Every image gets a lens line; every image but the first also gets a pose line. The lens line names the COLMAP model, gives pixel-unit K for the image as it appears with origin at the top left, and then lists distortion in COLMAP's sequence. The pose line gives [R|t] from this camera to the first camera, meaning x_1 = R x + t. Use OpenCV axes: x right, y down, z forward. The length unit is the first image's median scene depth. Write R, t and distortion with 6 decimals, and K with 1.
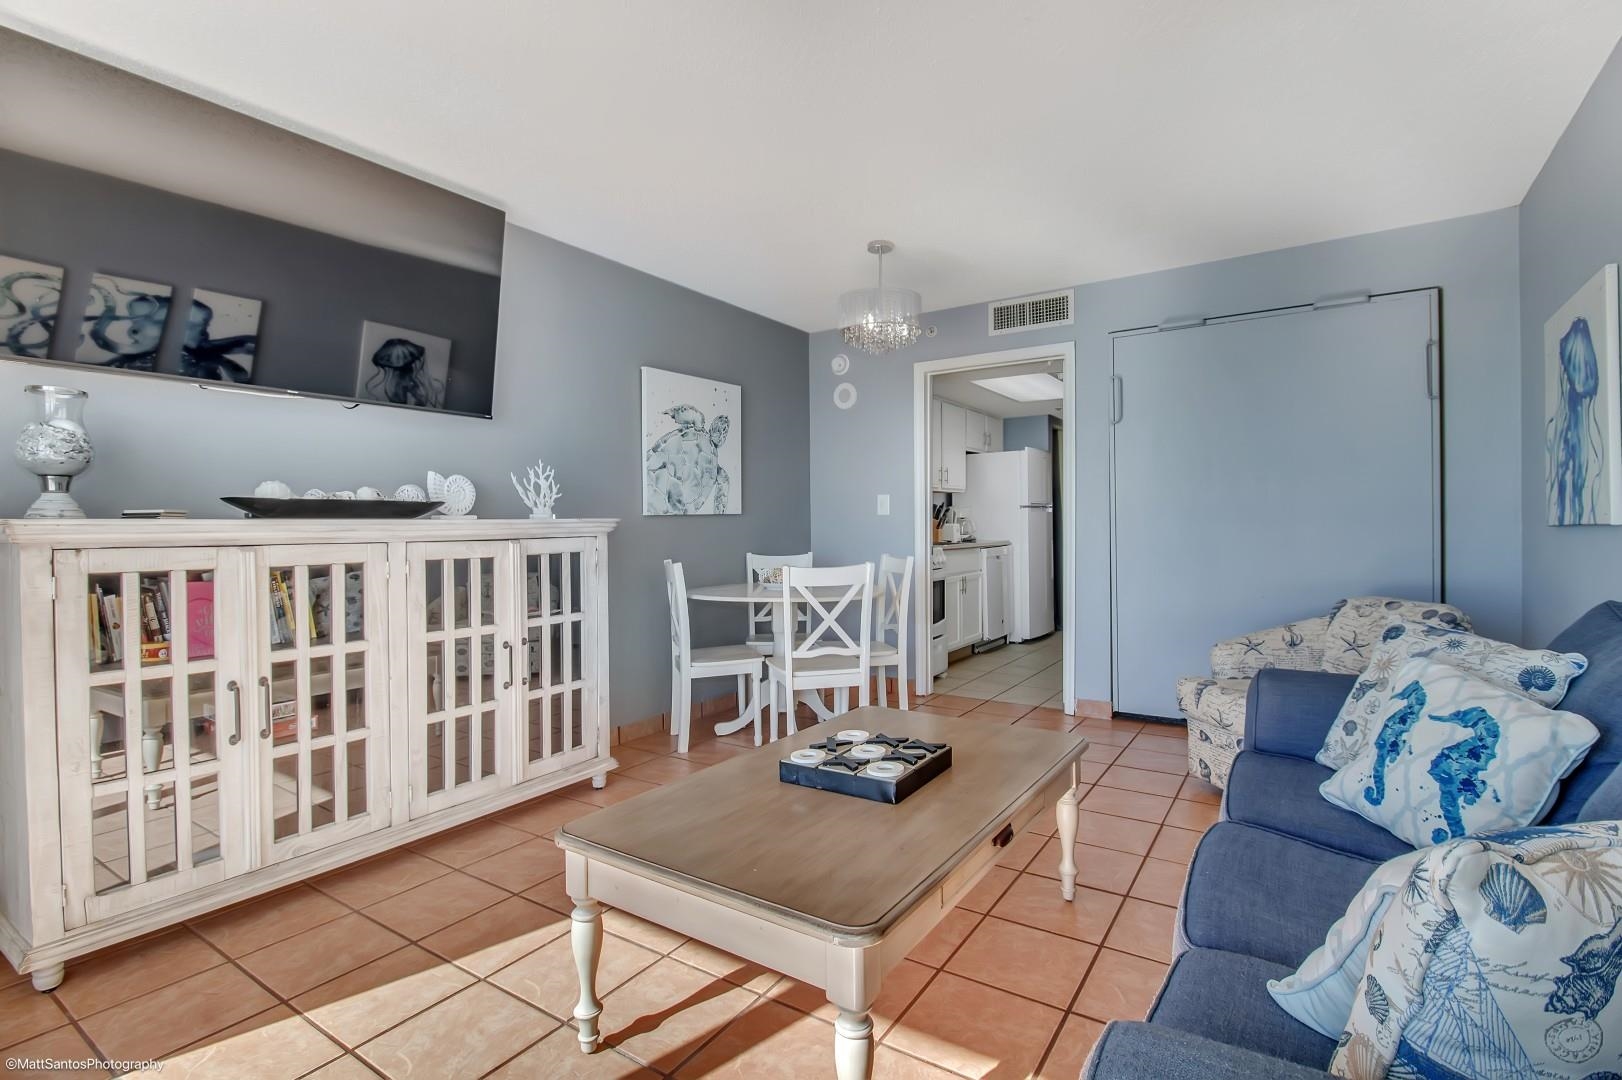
lens RADIAL K [[759.4, 0, 832.0], [0, 759.4, 525.9], [0, 0, 1]] dist [0.000037, -0.009370]
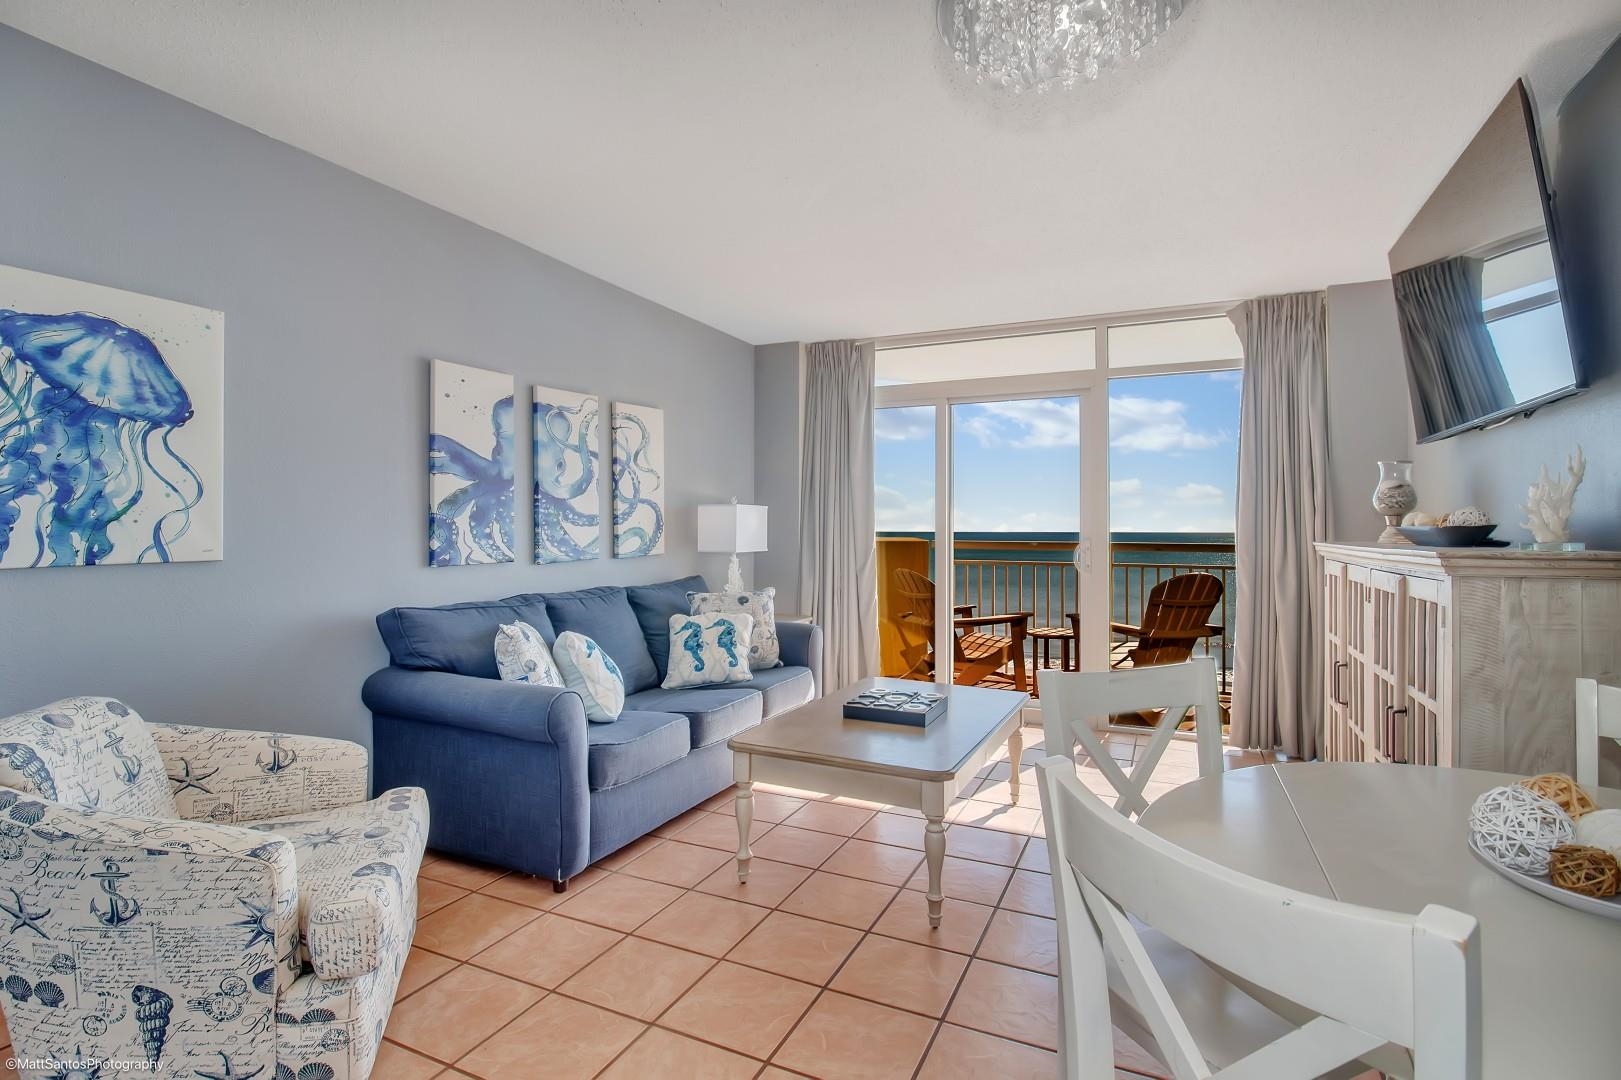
lens RADIAL K [[769.6, 0, 822.0], [0, 769.6, 512.5], [0, 0, 1]] dist [0.000838, -0.009461]
pose [[-0.990070, 0.001781, -0.140561, 0.196252], [0.004213, 0.999847, -0.017006, -0.025660], [0.140509, -0.017430, -0.989926, 1.192806]]
